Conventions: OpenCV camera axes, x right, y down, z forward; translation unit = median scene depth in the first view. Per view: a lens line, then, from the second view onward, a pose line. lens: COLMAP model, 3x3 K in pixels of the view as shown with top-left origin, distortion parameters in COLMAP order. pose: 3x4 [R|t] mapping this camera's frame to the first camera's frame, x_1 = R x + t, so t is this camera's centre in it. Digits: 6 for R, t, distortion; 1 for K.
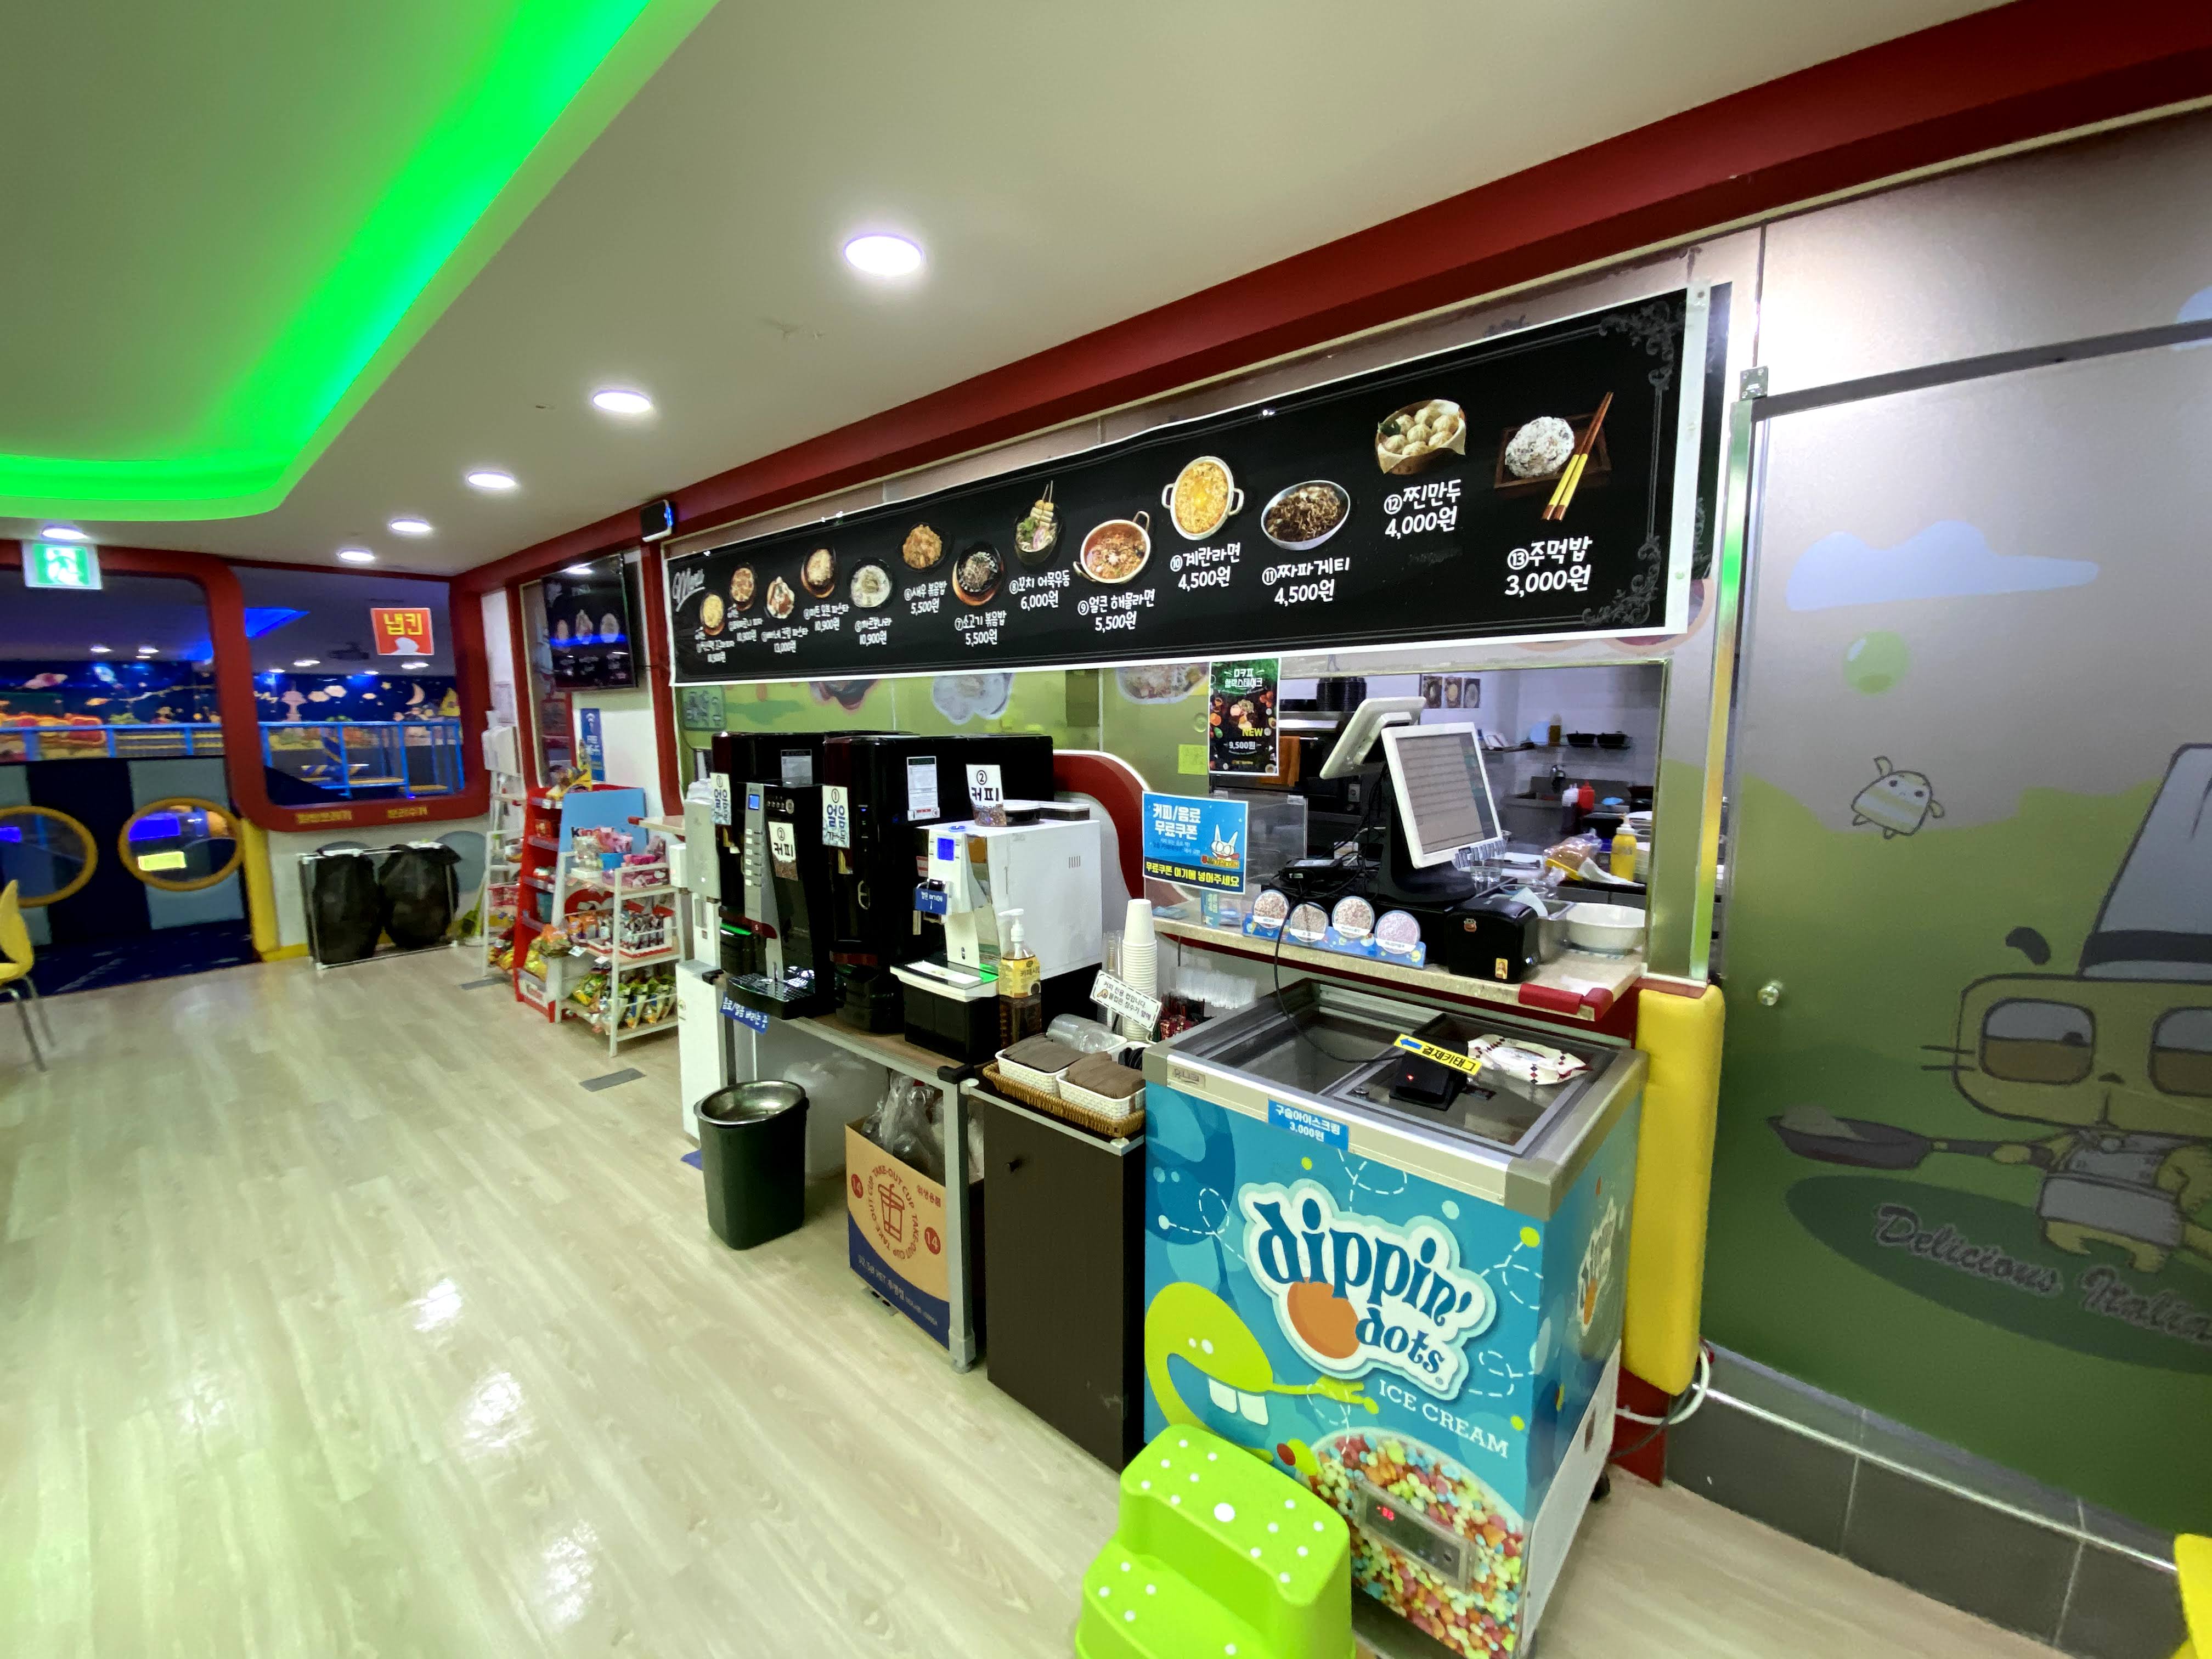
lens RADIAL K [[902.3, 0, 1100.4], [0, 902.3, 834.4], [0, 0, 1]] dist [-0.003046, -0.006308]
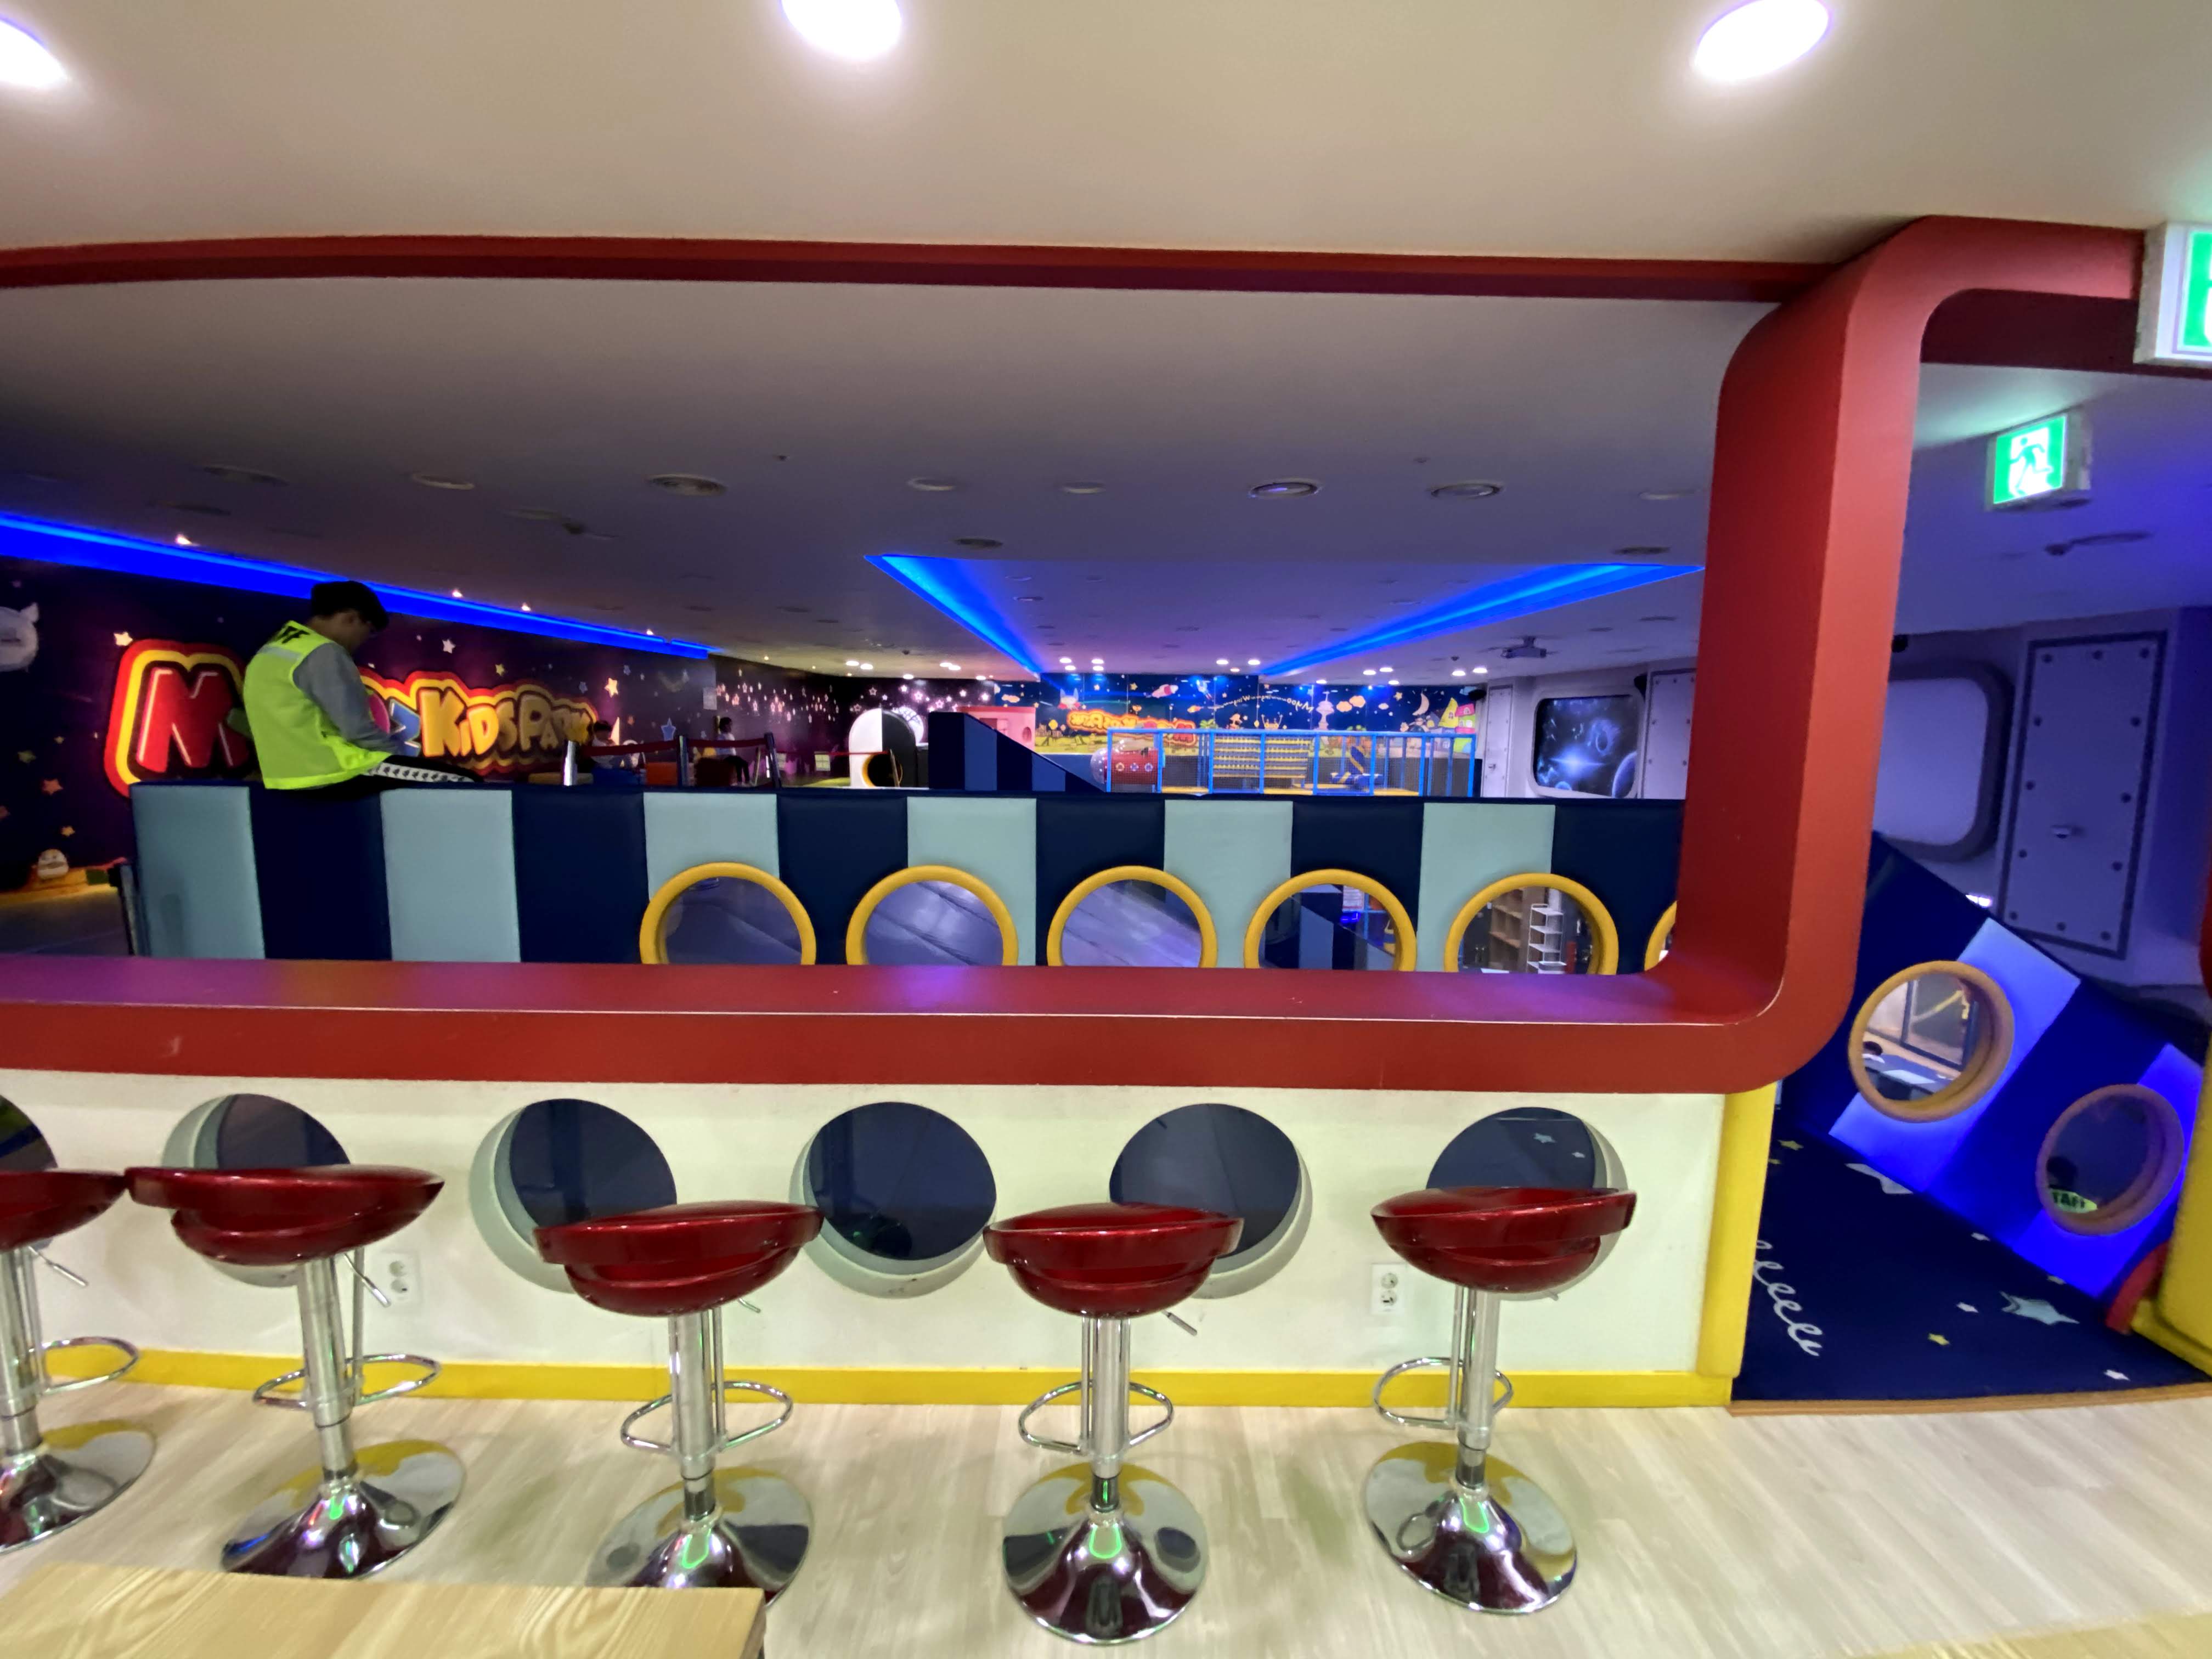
lens RADIAL K [[902.3, 0, 1097.6], [0, 902.3, 826.3], [0, 0, 1]] dist [-0.003046, -0.006308]
pose [[0.682692, 0.102486, -0.723483, -0.305840], [-0.115009, 0.992845, 0.032119, -0.016745], [0.721598, 0.061279, 0.689594, 0.081891]]
